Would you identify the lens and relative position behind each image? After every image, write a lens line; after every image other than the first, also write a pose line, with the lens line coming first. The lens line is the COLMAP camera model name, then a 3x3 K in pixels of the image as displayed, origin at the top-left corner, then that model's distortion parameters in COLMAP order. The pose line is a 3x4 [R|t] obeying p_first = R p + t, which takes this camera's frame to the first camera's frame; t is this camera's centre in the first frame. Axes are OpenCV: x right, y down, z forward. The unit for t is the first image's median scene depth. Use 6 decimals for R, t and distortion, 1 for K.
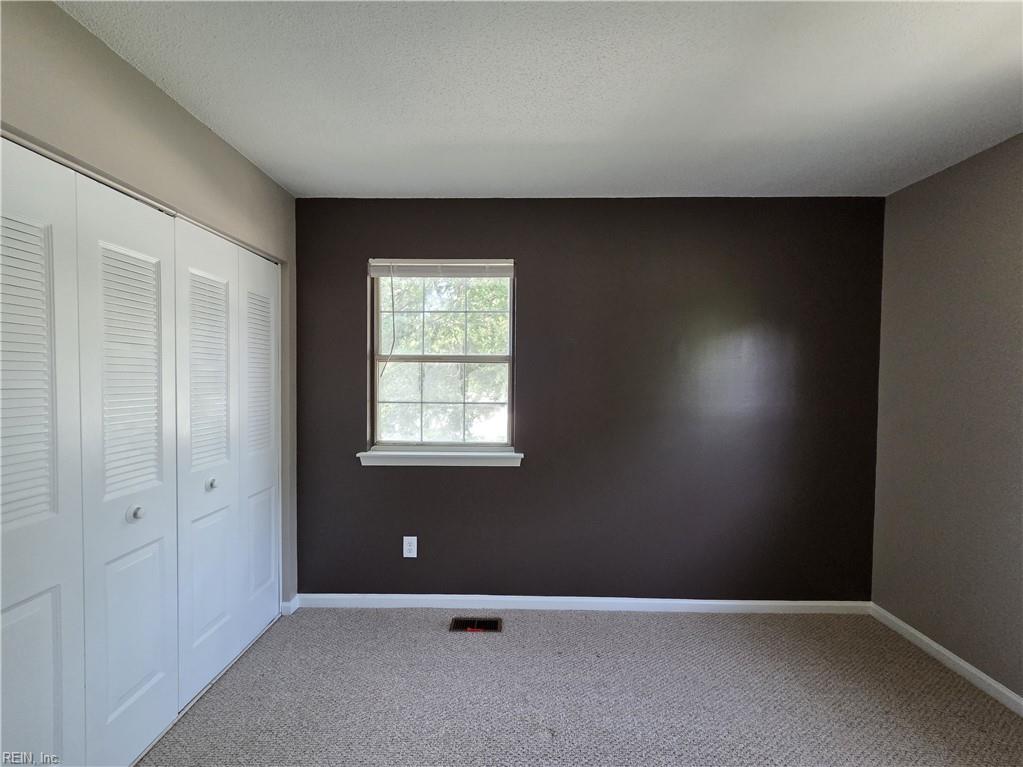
lens RADIAL K [[418.6, 0, 511.7], [0, 418.6, 389.9], [0, 0, 1]] dist [-0.001578, -0.000019]
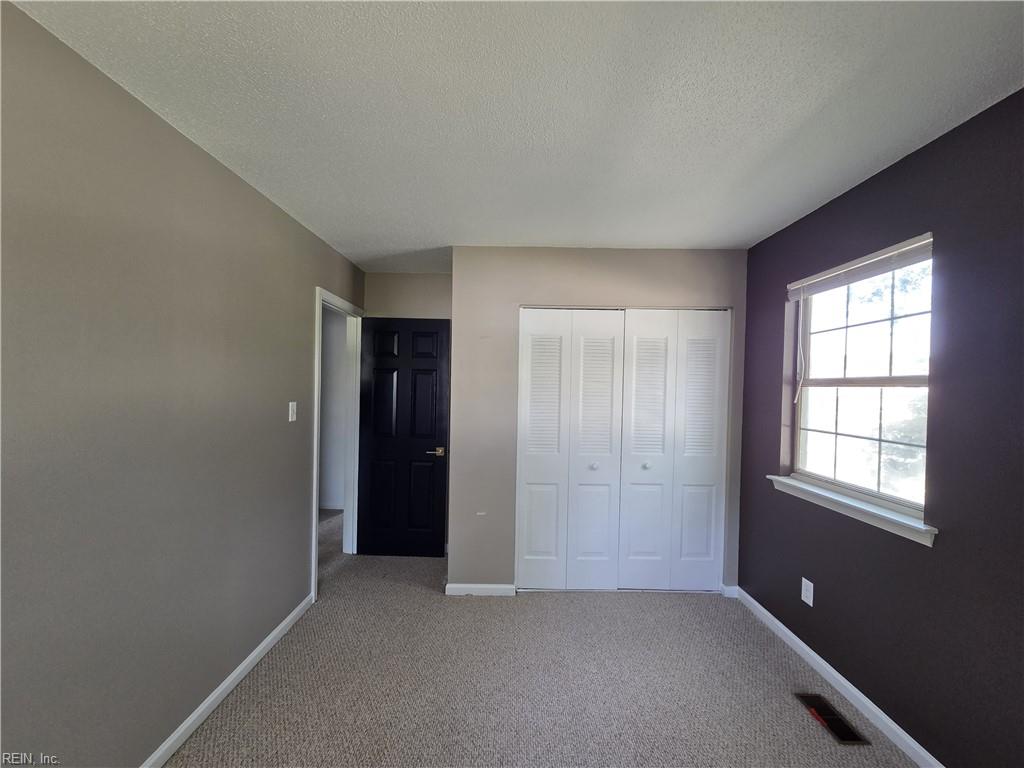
lens RADIAL K [[419.0, 0, 512.2], [0, 419.0, 390.4], [0, 0, 1]] dist [-0.001578, -0.000019]
pose [[0.011087, 0.001520, -0.999937, 0.659939], [-0.045456, 0.998966, 0.001014, -0.030538], [0.998905, 0.045442, 0.011145, 0.339384]]
